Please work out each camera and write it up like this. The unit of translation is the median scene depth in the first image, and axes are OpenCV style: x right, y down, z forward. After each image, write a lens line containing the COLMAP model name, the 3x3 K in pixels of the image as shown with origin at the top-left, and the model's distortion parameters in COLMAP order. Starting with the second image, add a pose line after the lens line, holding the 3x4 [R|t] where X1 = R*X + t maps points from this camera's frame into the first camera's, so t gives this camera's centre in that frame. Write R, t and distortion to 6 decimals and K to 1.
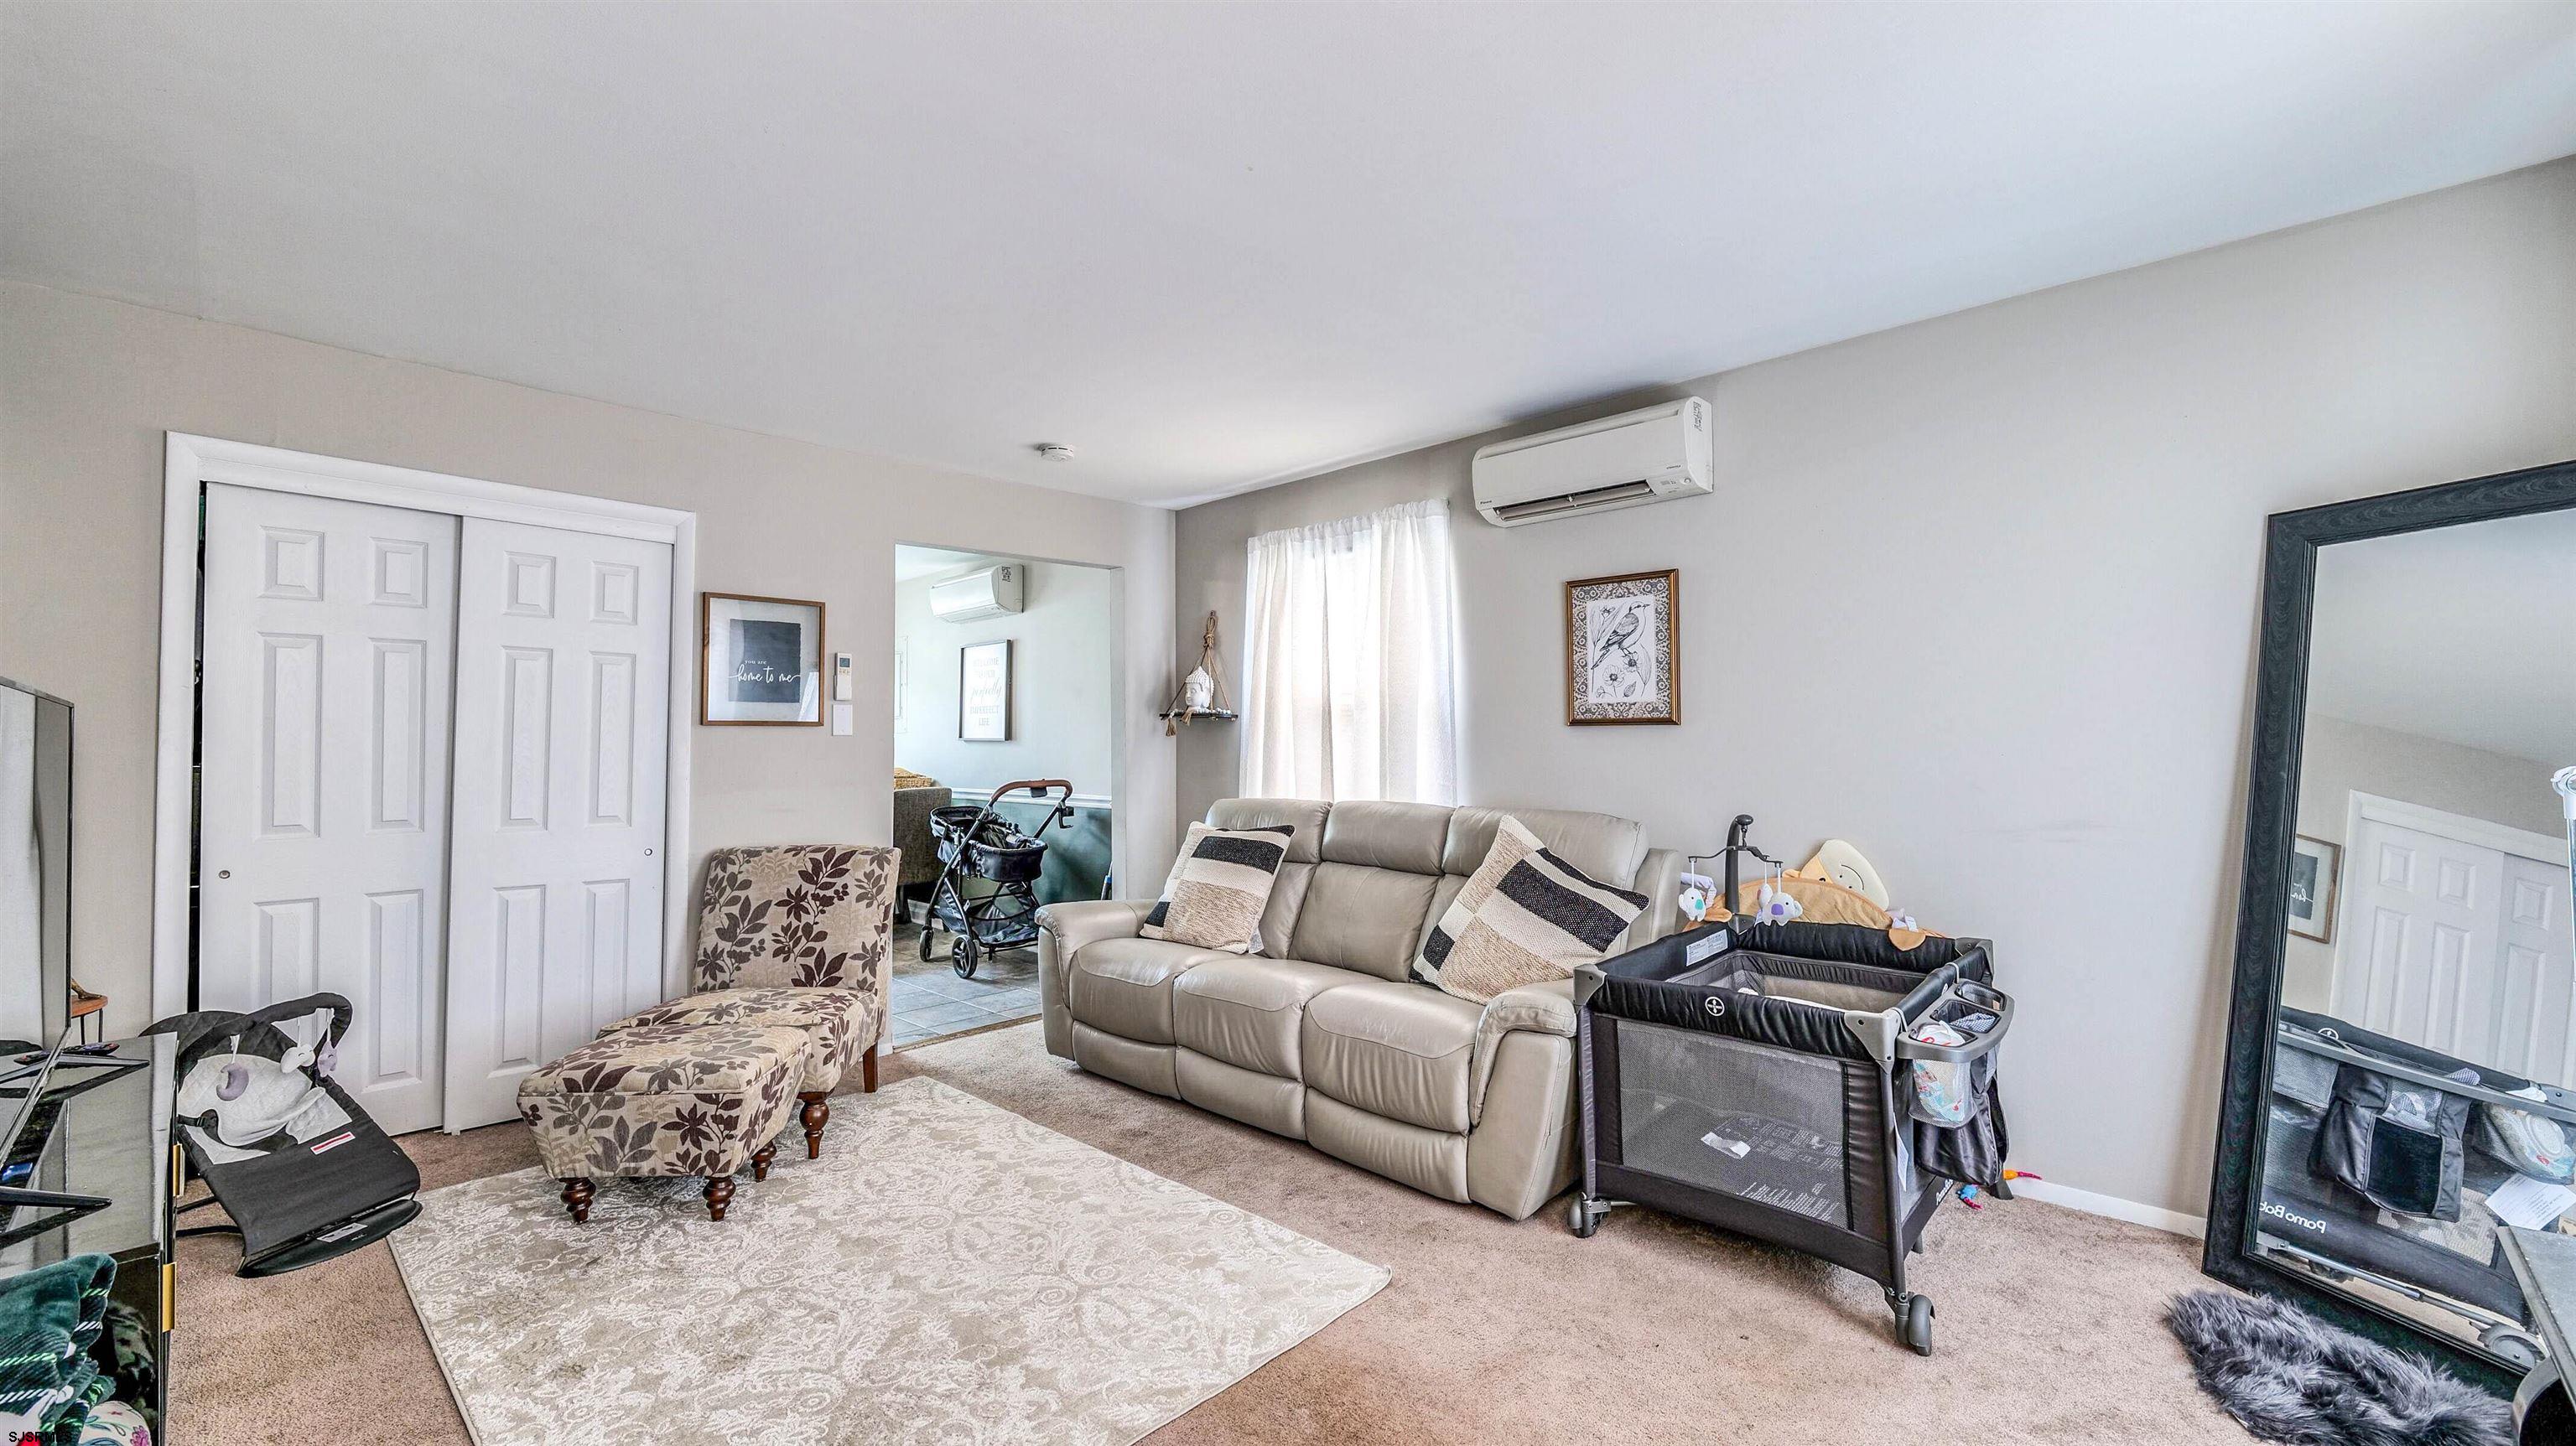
lens RADIAL K [[1045.3, 0, 1277.2], [0, 1045.3, 717.5], [0, 0, 1]] dist [-0.014495, -0.000164]
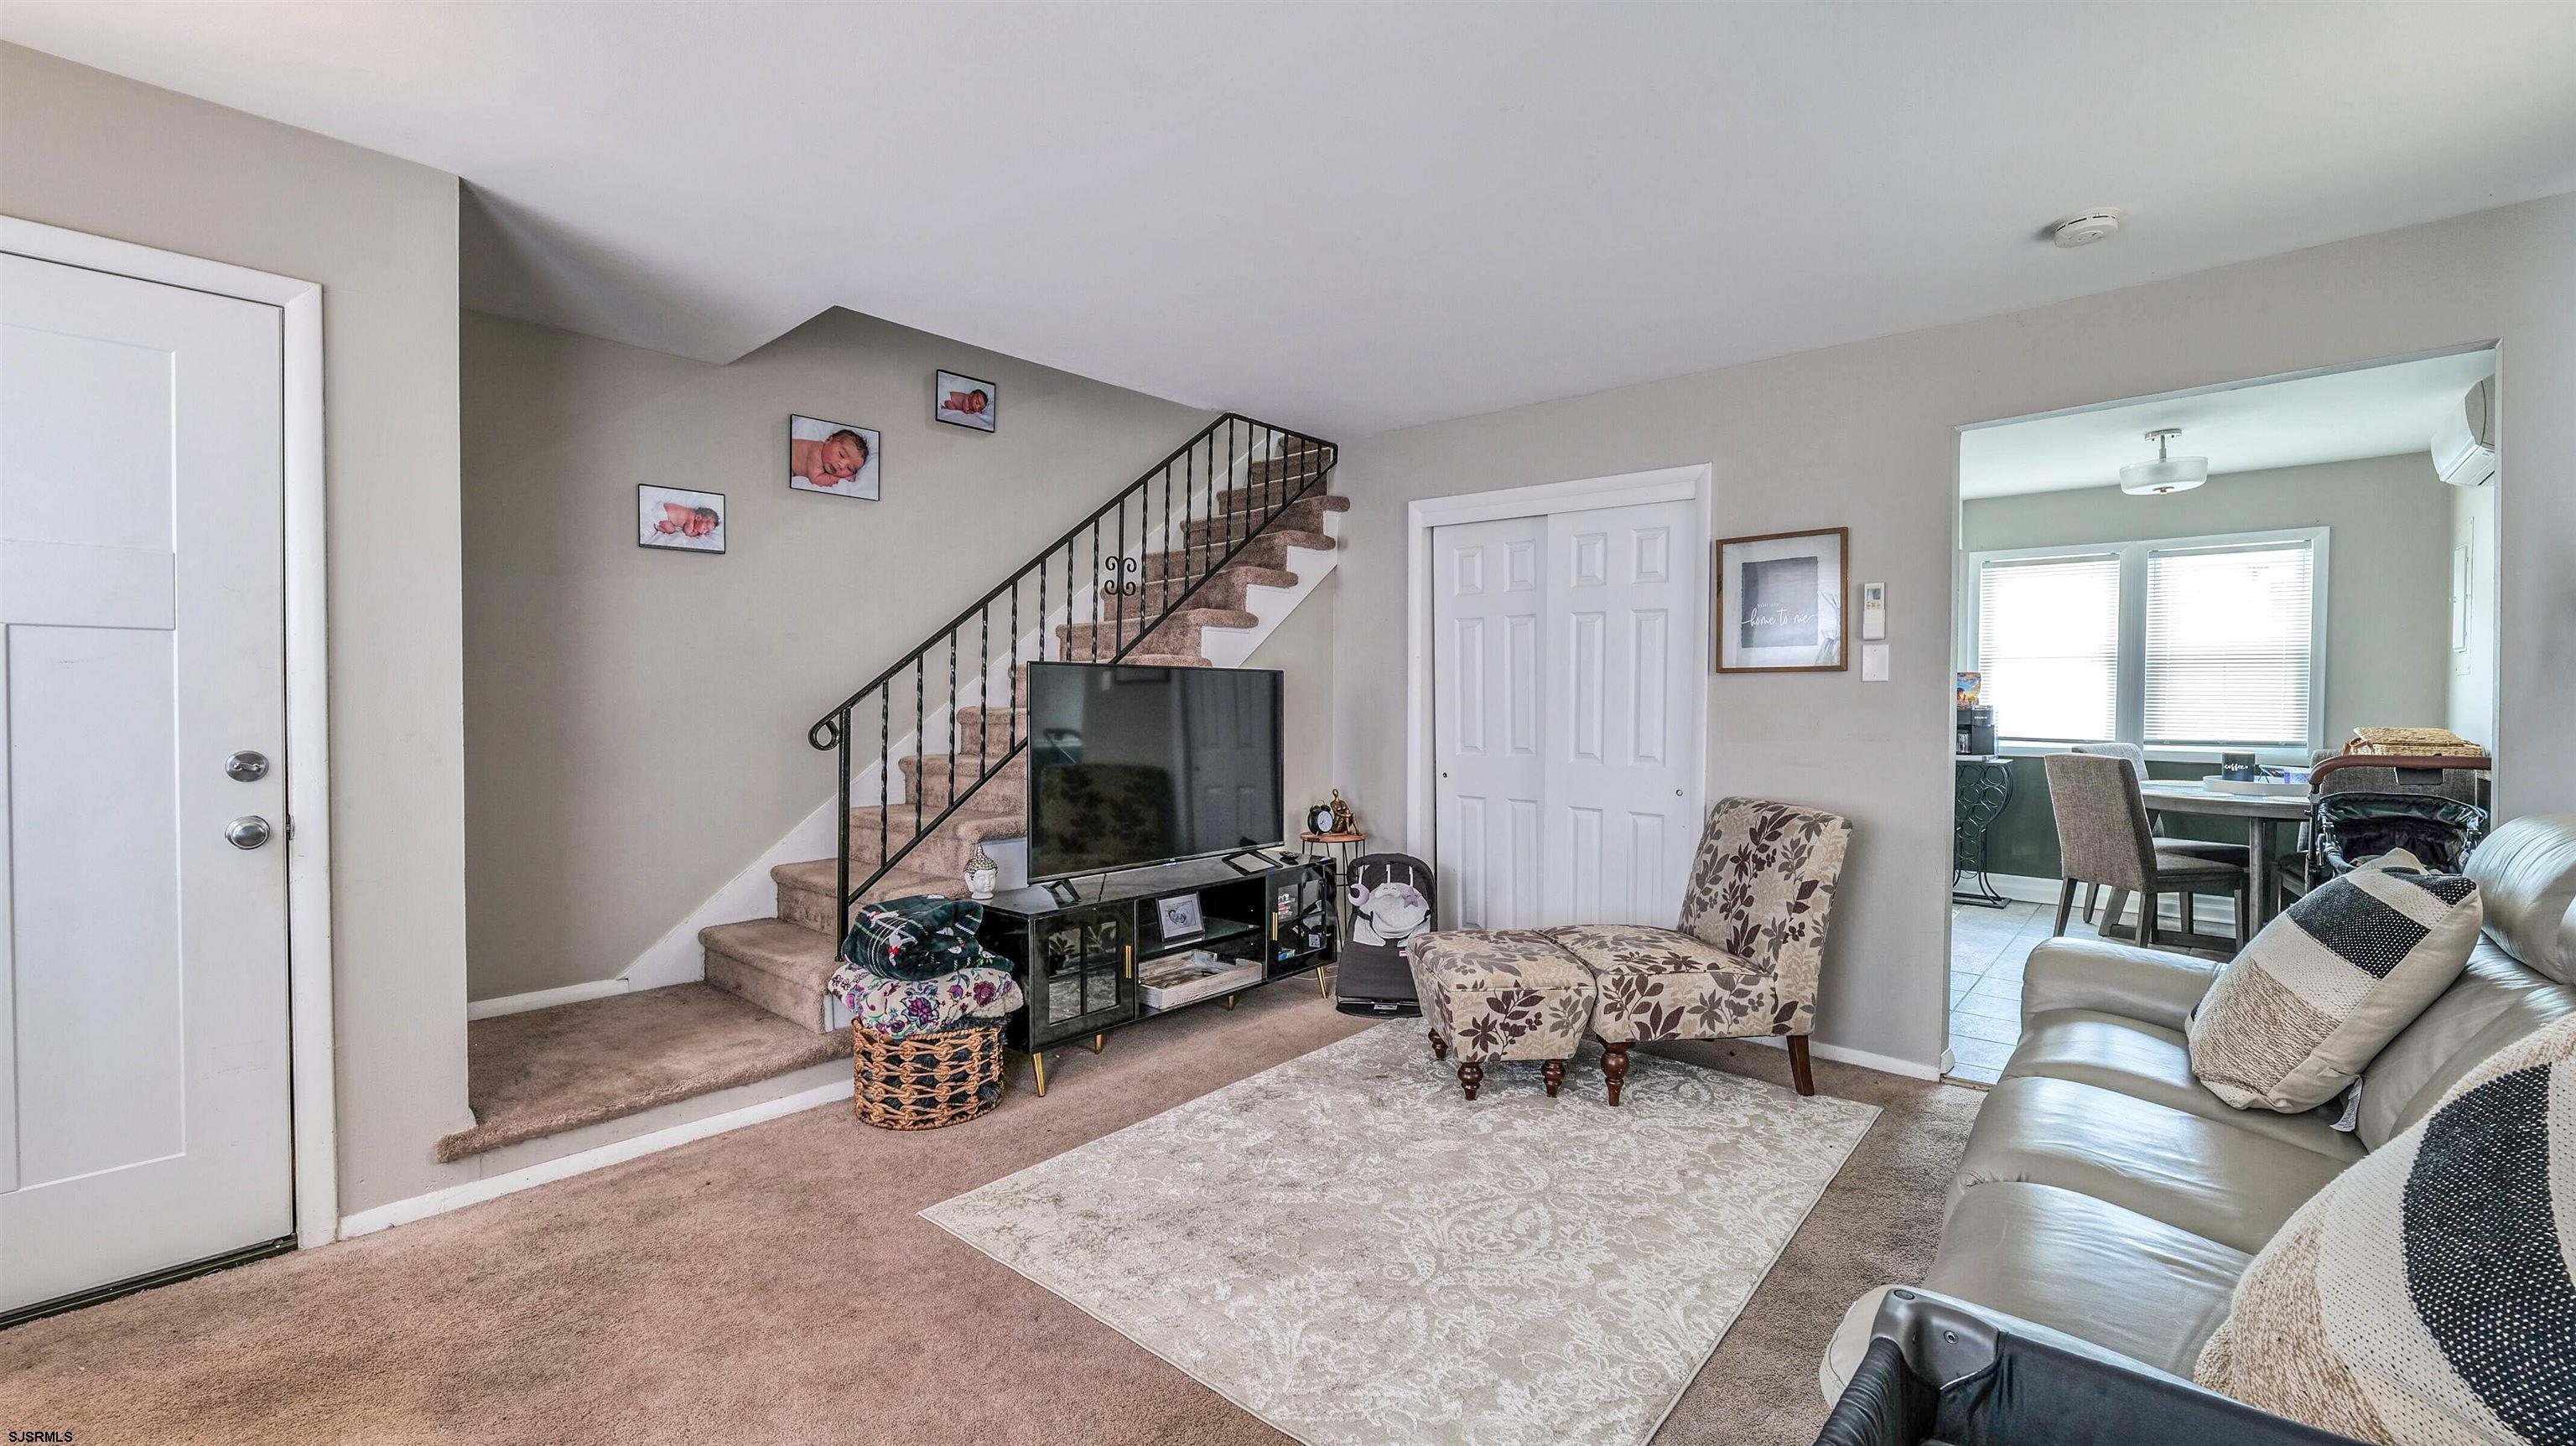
lens RADIAL K [[1045.3, 0, 1277.2], [0, 1045.3, 717.5], [0, 0, 1]] dist [-0.014495, -0.000164]
pose [[0.042401, 0.021618, -0.998867, 0.468793], [0.025920, 0.999406, 0.022730, 0.017627], [0.998764, -0.026855, 0.041815, 0.568258]]
